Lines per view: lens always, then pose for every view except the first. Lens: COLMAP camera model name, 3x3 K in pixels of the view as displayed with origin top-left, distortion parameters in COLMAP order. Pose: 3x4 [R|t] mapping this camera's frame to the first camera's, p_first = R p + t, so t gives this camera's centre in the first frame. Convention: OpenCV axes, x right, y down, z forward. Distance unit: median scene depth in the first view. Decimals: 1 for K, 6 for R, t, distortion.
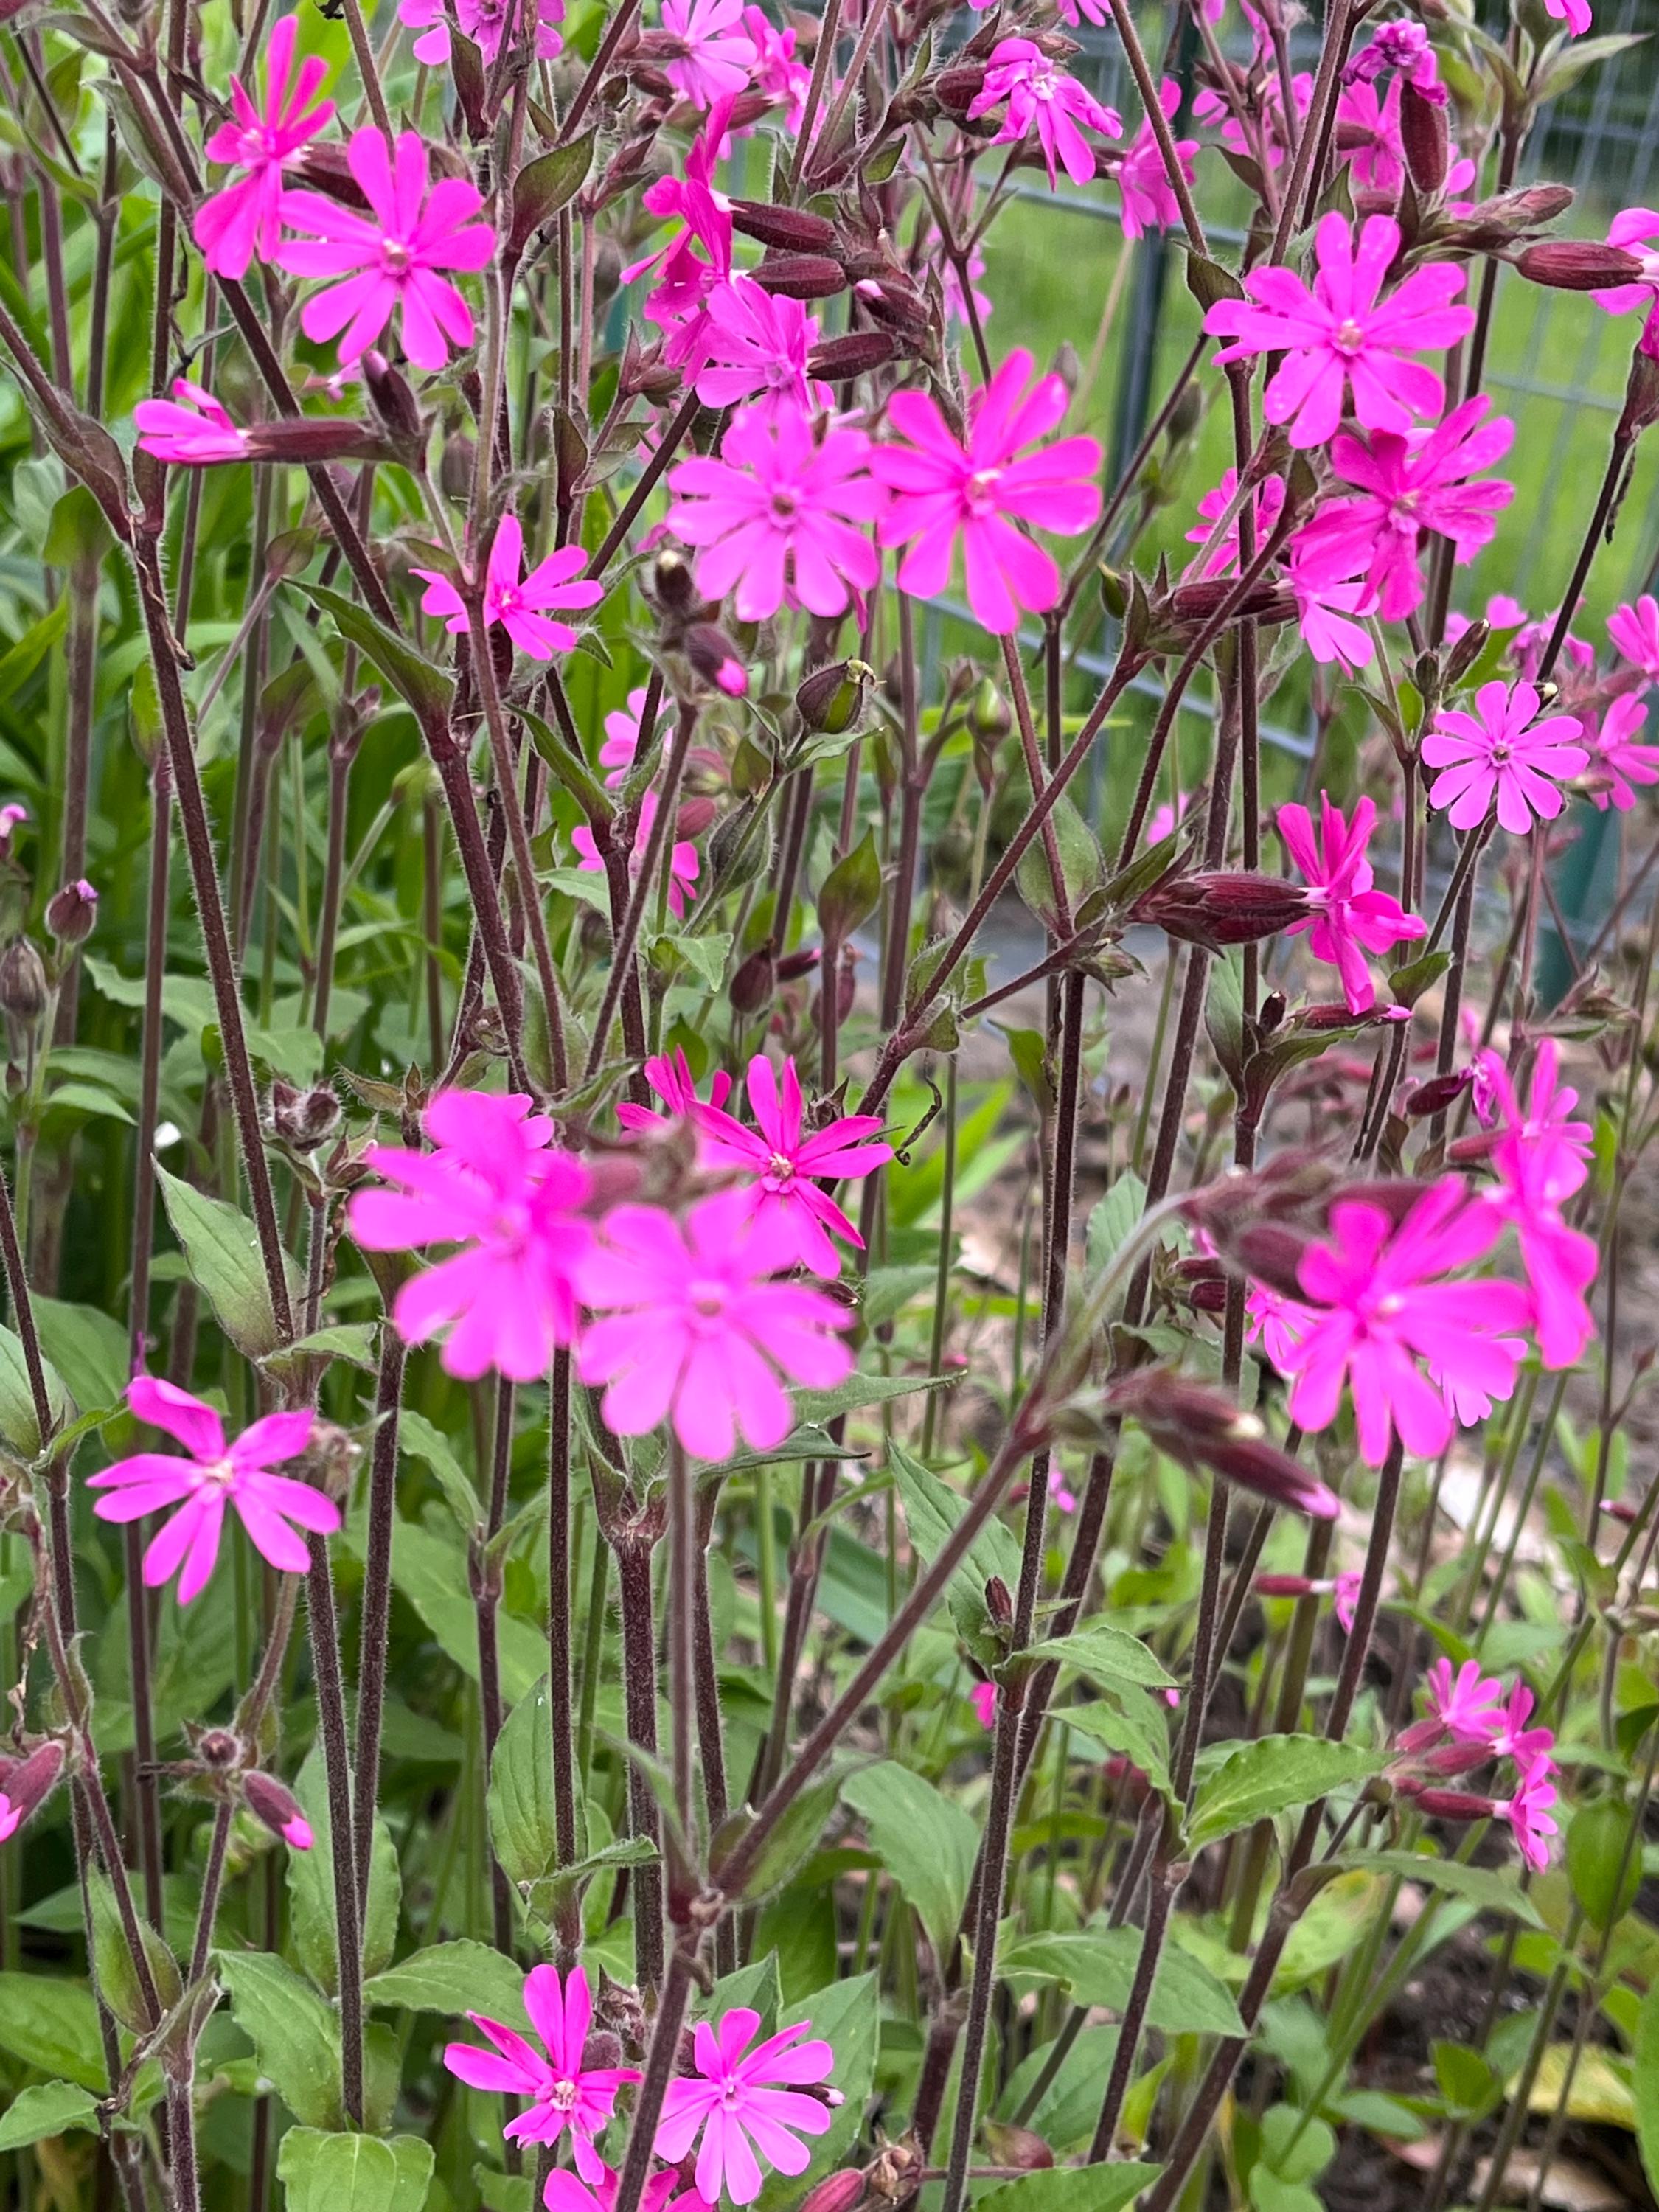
lens RADIAL K [[3031.9, 0, 832.0], [0, 3031.9, 1108.2], [0, 0, 1]] dist [0.004729, 0.000000]
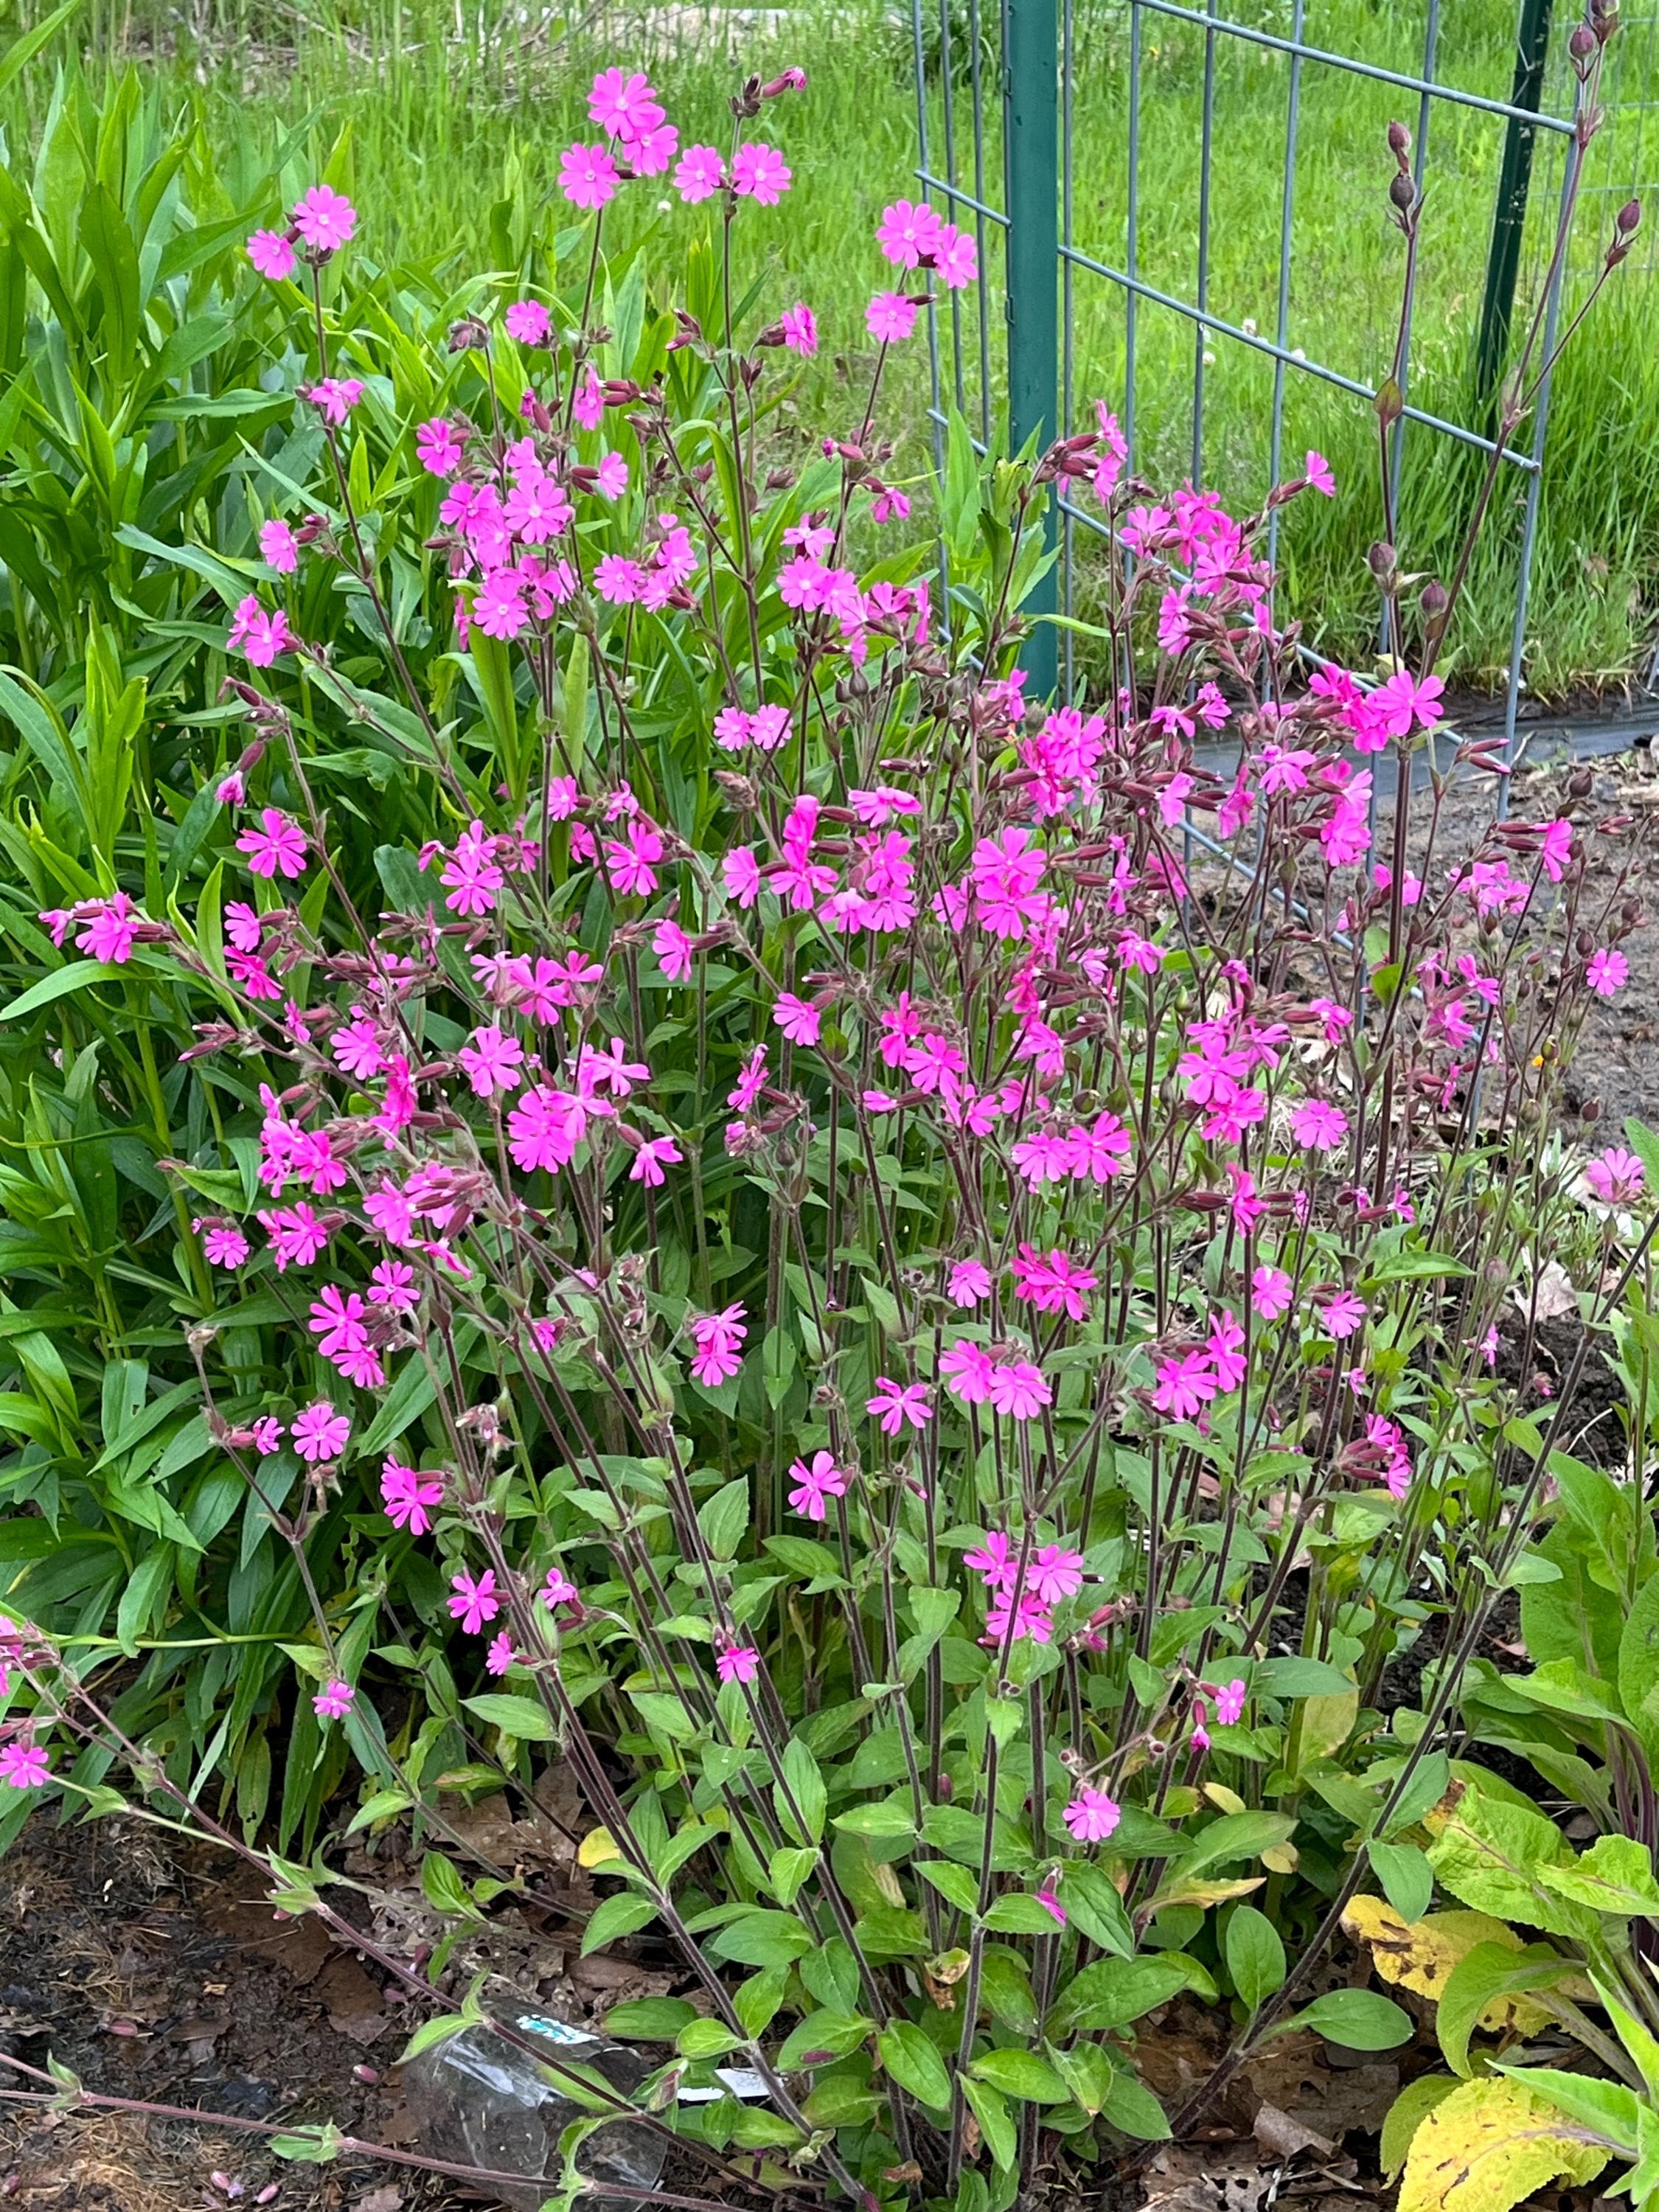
lens RADIAL K [[3031.9, 0, 829.5], [0, 3031.9, 1104.4], [0, 0, 1]] dist [0.004729, 0.000000]
pose [[0.986965, -0.013945, -0.160327, 0.221773], [0.034430, 0.991469, 0.125715, -0.502415], [0.157206, -0.129597, 0.979026, -1.842525]]
